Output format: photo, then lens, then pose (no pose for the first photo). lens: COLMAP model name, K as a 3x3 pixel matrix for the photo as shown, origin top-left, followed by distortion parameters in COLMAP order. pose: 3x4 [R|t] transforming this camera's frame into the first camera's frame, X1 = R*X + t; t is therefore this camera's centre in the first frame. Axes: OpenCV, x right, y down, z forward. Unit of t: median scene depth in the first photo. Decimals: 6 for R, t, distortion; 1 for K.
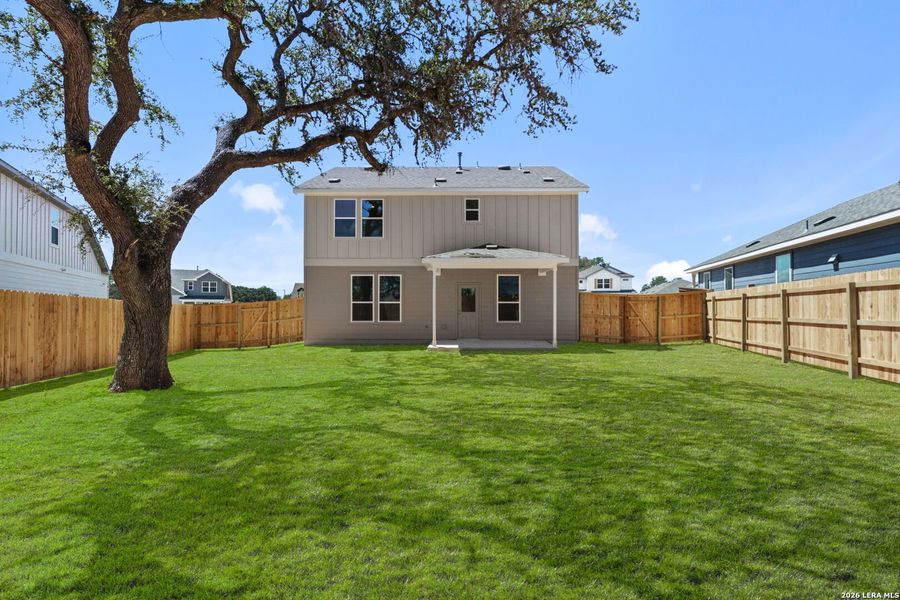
lens RADIAL K [[395.9, 0, 449.7], [0, 395.9, 297.8], [0, 0, 1]] dist [0.001319, 0.000309]
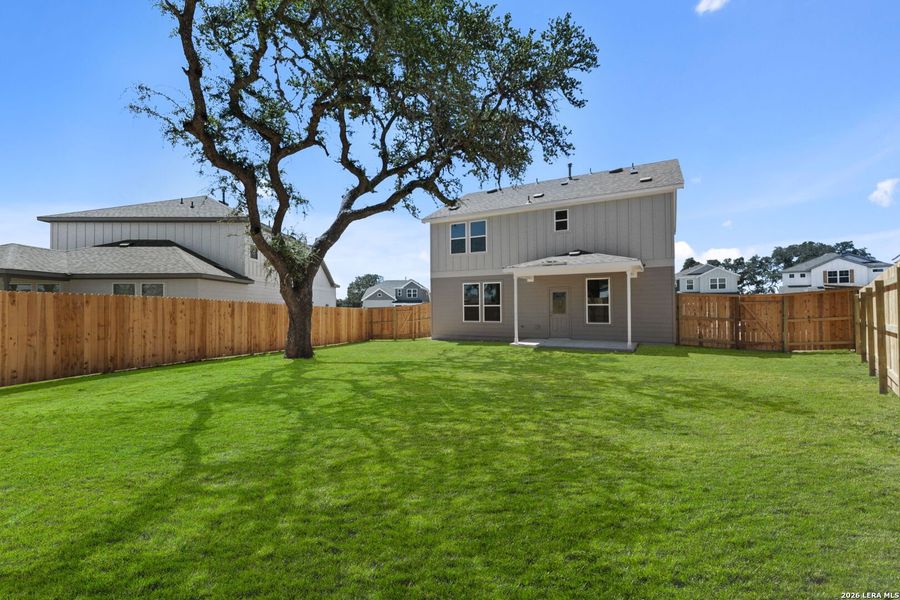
lens RADIAL K [[380.9, 0, 446.5], [0, 380.9, 298.7], [0, 0, 1]] dist [-0.001485, 0.000038]
pose [[0.880483, -0.016873, -0.473778, 0.273772], [0.016092, 0.999854, -0.005704, -0.004951], [0.473805, -0.002602, 0.880626, -0.076898]]
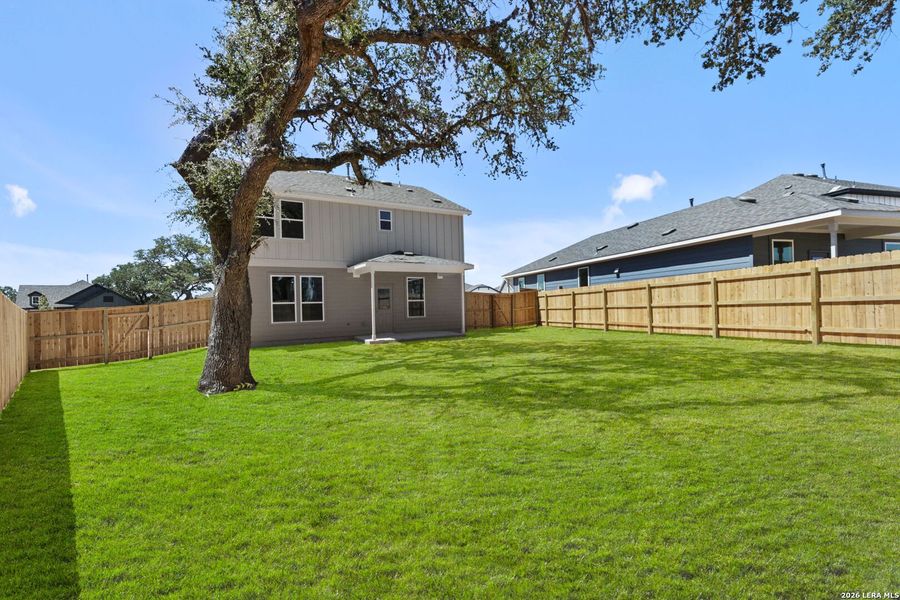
lens RADIAL K [[380.9, 0, 446.5], [0, 380.9, 298.7], [0, 0, 1]] dist [-0.001485, 0.000038]
pose [[0.859230, -0.014543, 0.511383, -0.361208], [0.016882, 0.999857, 0.000069, 0.007162], [-0.511311, 0.008574, 0.859353, -0.035371]]
